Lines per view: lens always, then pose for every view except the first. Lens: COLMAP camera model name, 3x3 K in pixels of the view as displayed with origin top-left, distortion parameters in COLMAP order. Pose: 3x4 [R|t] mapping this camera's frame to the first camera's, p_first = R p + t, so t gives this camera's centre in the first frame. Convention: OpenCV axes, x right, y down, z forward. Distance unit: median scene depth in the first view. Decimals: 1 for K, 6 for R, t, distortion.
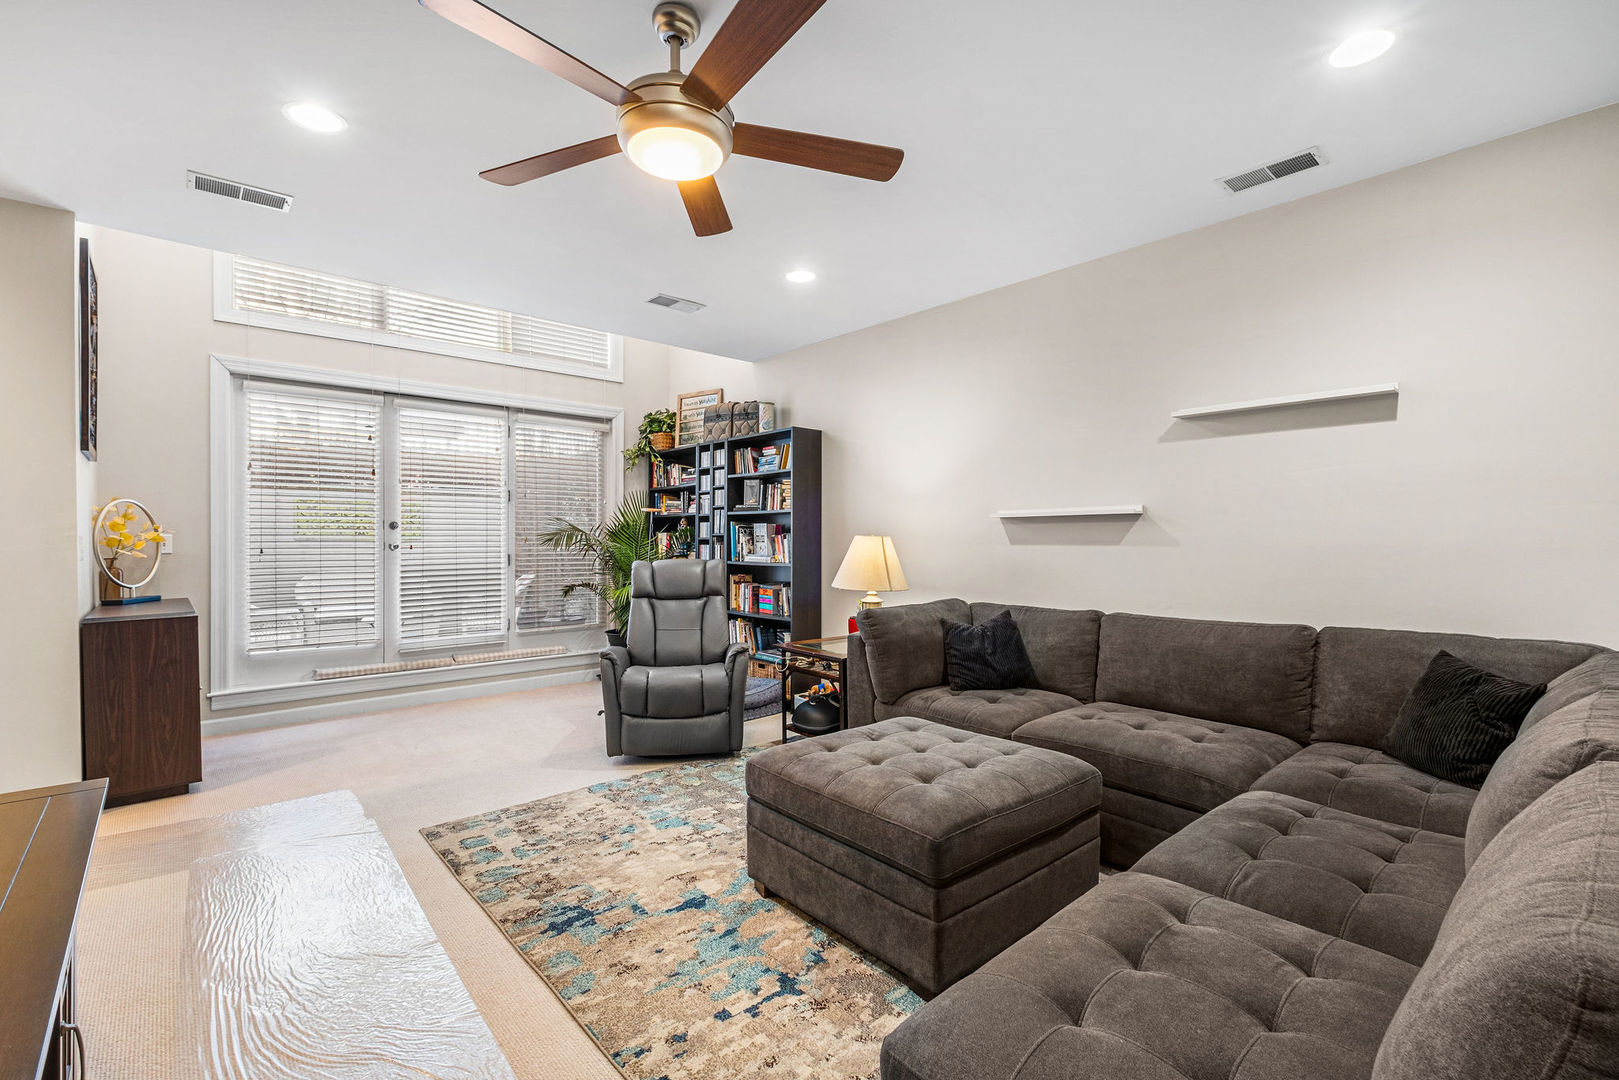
lens RADIAL K [[716.3, 0, 808.4], [0, 716.3, 540.3], [0, 0, 1]] dist [0.000115, 0.000028]
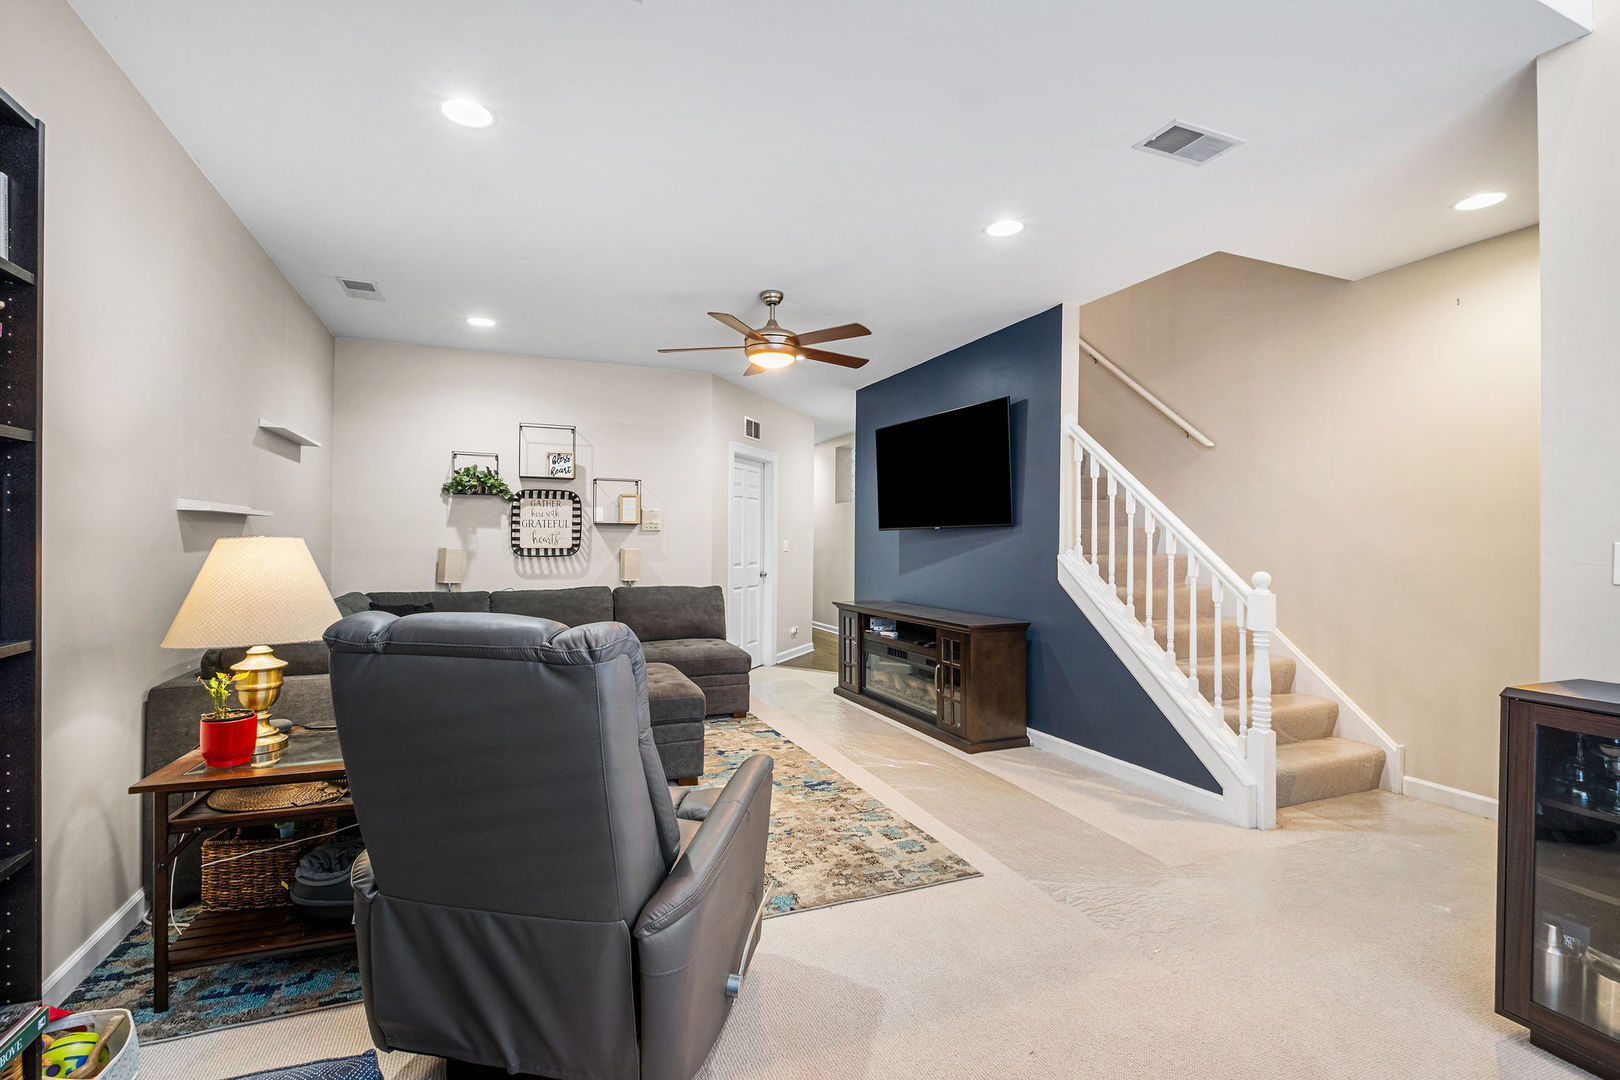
lens RADIAL K [[716.7, 0, 807.2], [0, 716.7, 542.5], [0, 0, 1]] dist [0.000115, 0.000028]
pose [[-0.946867, -0.002674, 0.321616, -0.672830], [-0.001674, 0.999993, 0.003388, -0.008666], [-0.321622, 0.002669, -0.946864, 2.067007]]
